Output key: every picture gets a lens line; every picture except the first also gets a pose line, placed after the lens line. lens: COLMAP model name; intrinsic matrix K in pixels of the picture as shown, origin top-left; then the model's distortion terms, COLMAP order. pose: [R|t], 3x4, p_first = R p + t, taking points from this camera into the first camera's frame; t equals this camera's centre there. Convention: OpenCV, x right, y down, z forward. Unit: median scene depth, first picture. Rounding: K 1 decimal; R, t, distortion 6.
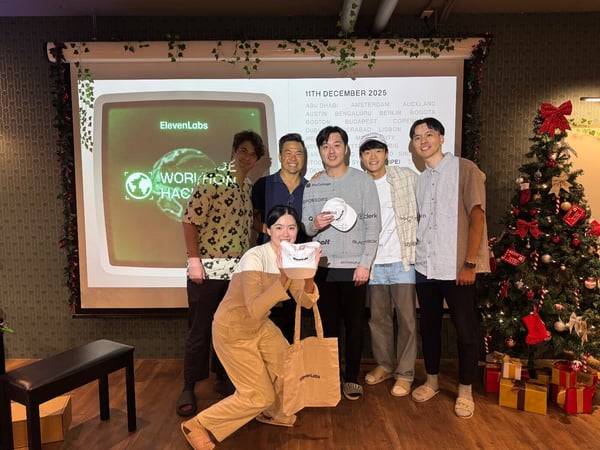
lens RADIAL K [[421.1, 0, 302.2], [0, 421.1, 224.2], [0, 0, 1]] dist [0.032577, -0.040094]
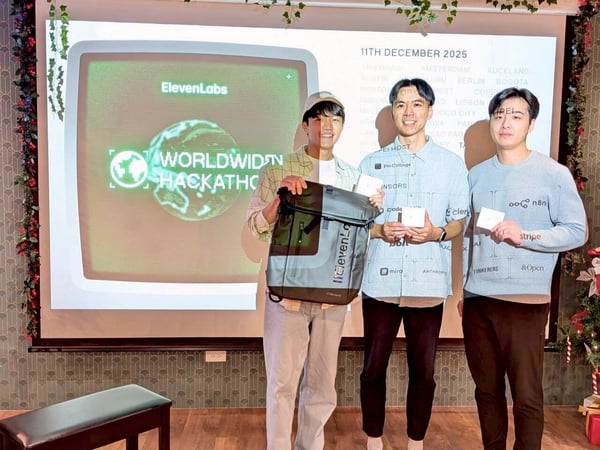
lens RADIAL K [[616.8, 0, 309.4], [0, 616.8, 223.9], [0, 0, 1]] dist [0.086577, -0.164351]
pose [[0.996142, 0.016118, 0.086260, -0.180317], [-0.016516, 0.999856, 0.003903, -0.006629], [-0.086185, -0.005313, 0.996265, -0.094215]]
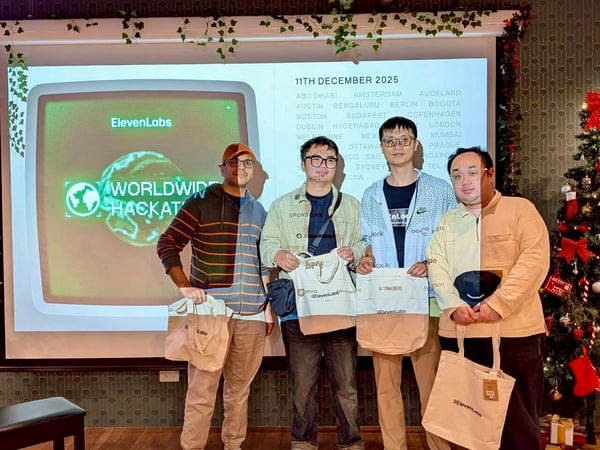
lens RADIAL K [[617.8, 0, 303.4], [0, 617.8, 222.8], [0, 0, 1]] dist [0.080995, -0.146479]
pose [[0.999907, -0.006474, -0.012034, 0.036725], [0.005807, 0.998487, -0.054684, 0.018951], [0.012370, 0.054609, 0.998431, -0.149704]]
